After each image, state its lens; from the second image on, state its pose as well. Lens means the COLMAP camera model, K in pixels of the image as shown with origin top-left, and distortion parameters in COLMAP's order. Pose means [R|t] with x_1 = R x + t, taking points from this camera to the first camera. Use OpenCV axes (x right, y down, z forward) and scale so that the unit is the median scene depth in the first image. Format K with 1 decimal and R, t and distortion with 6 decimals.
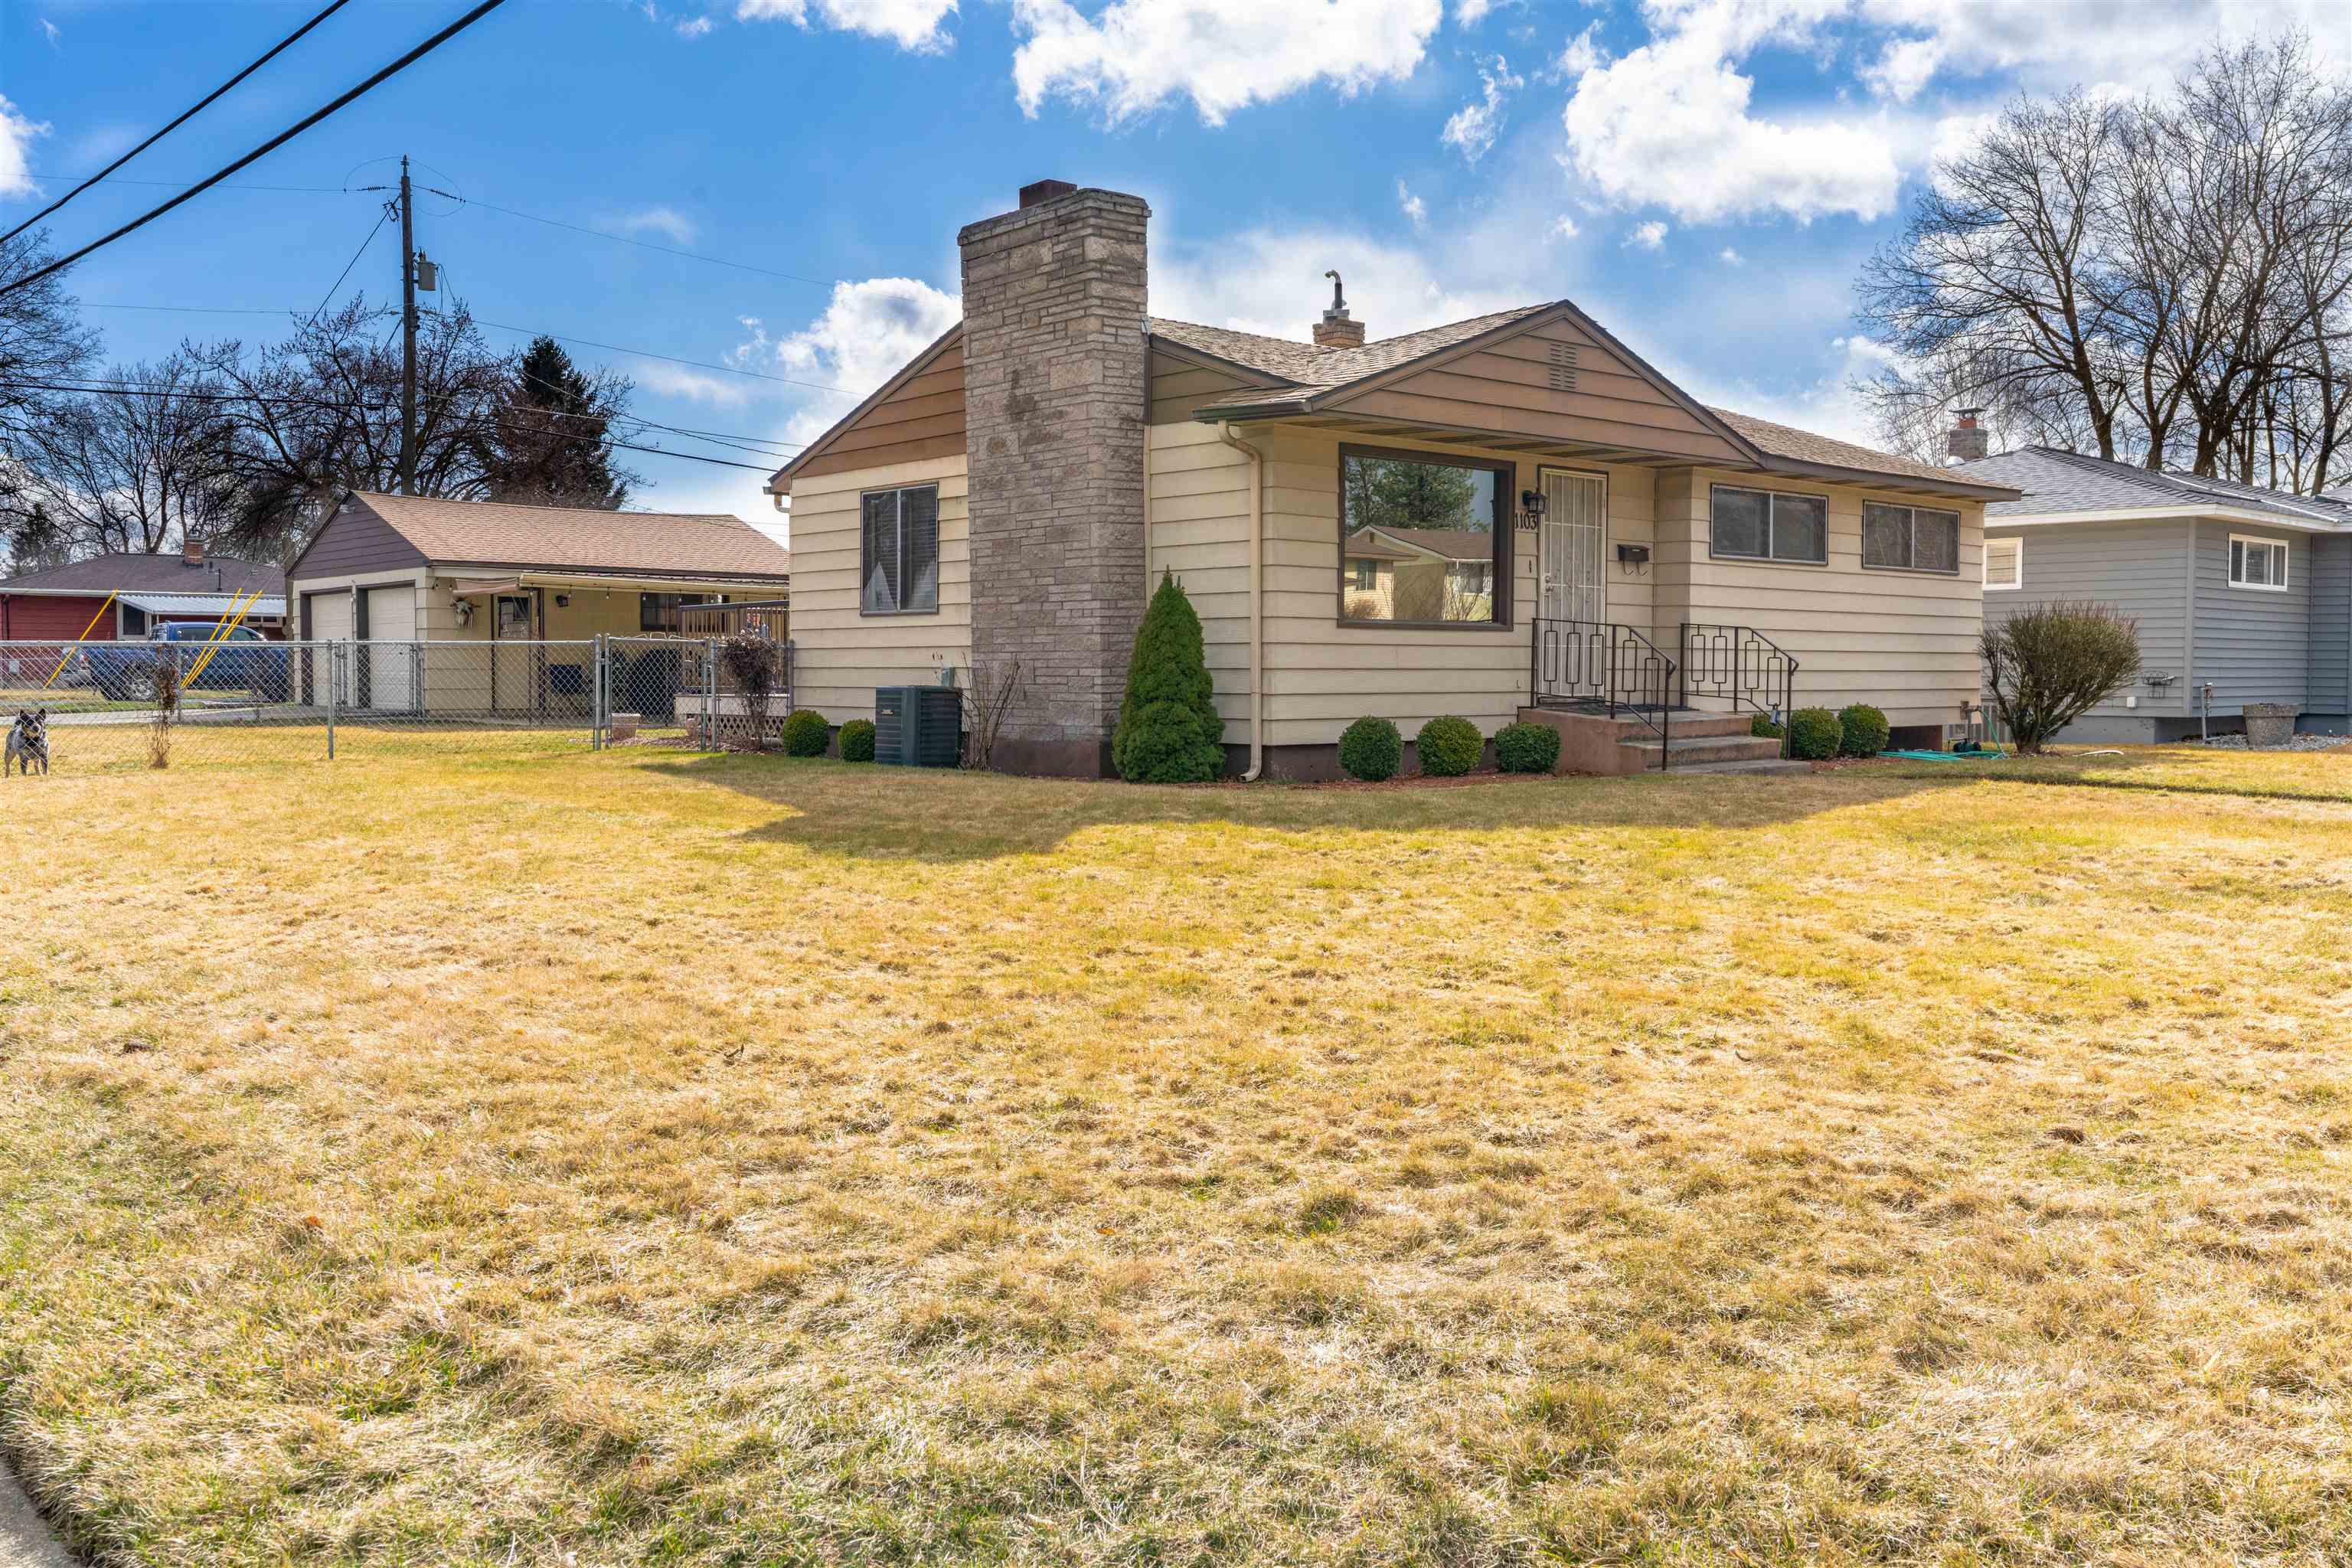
lens RADIAL K [[1953.7, 0, 1175.1], [0, 1953.7, 779.7], [0, 0, 1]] dist [0.016724, -0.000251]
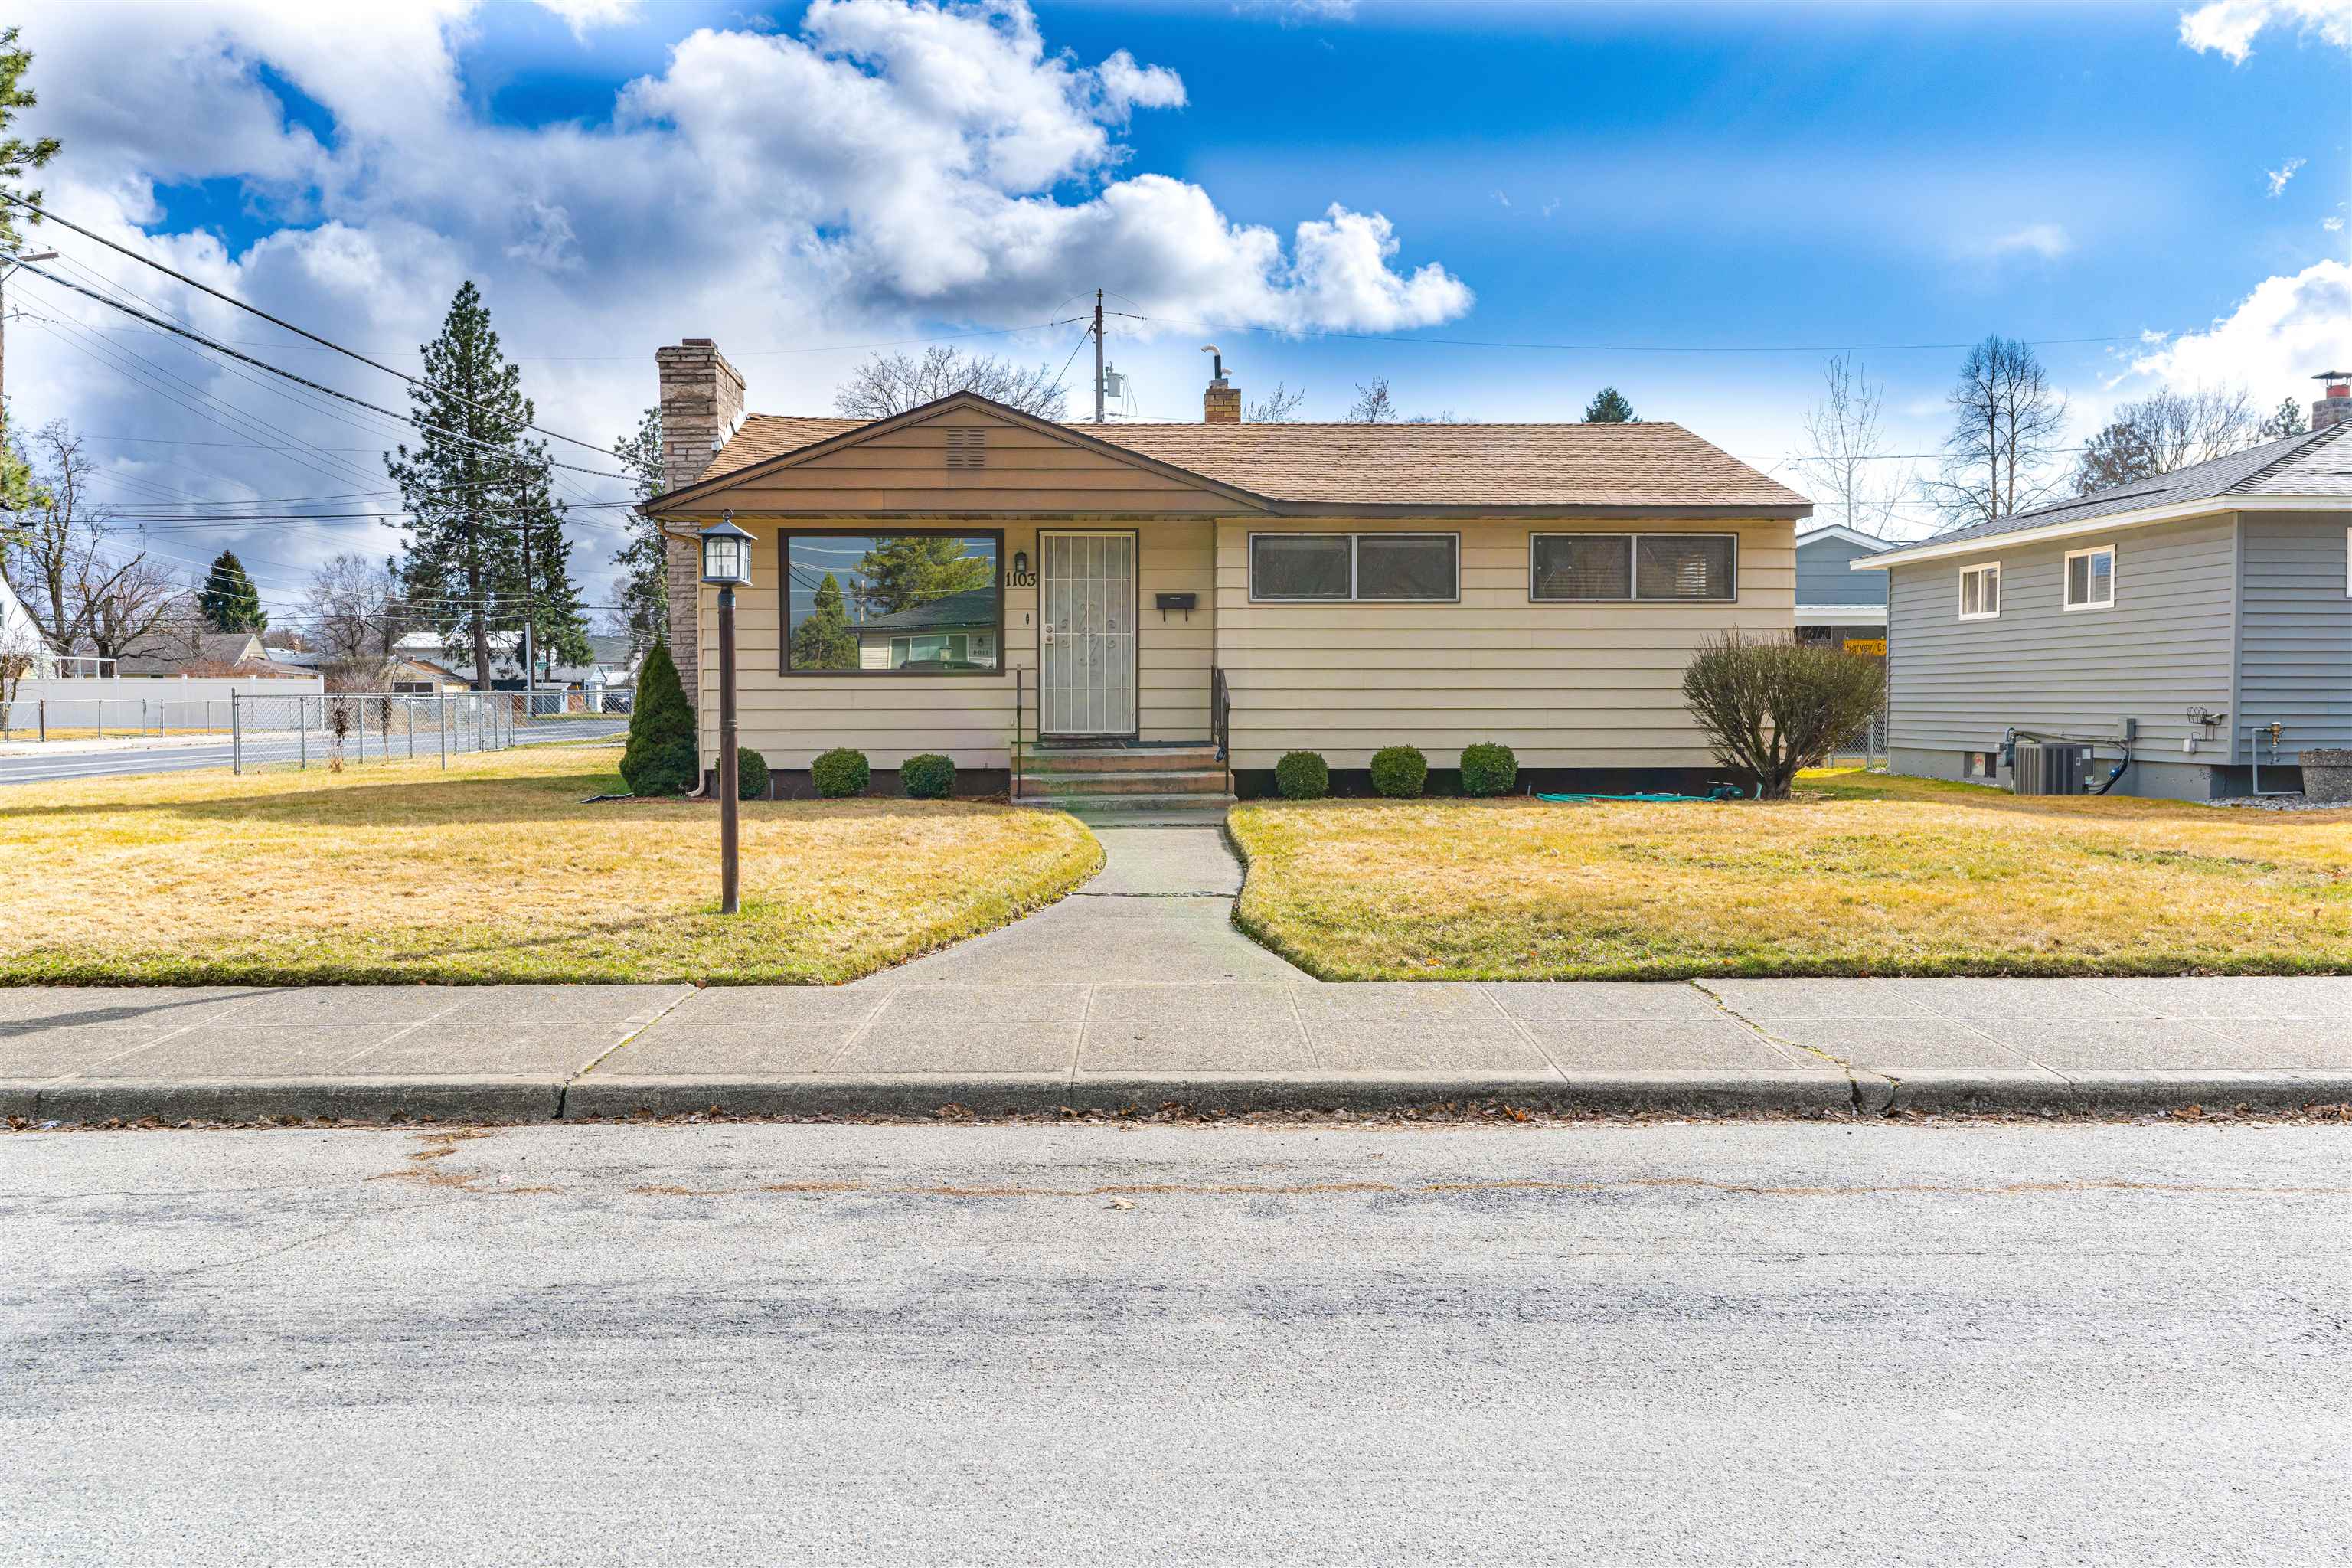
lens RADIAL K [[1953.7, 0, 1175.9], [0, 1953.7, 786.4], [0, 0, 1]] dist [0.016724, -0.000251]
pose [[0.780687, 0.023657, -0.624474, 0.906891], [-0.031043, 0.999518, -0.000944, -0.012592], [0.624151, 0.020122, 0.781045, 0.159822]]
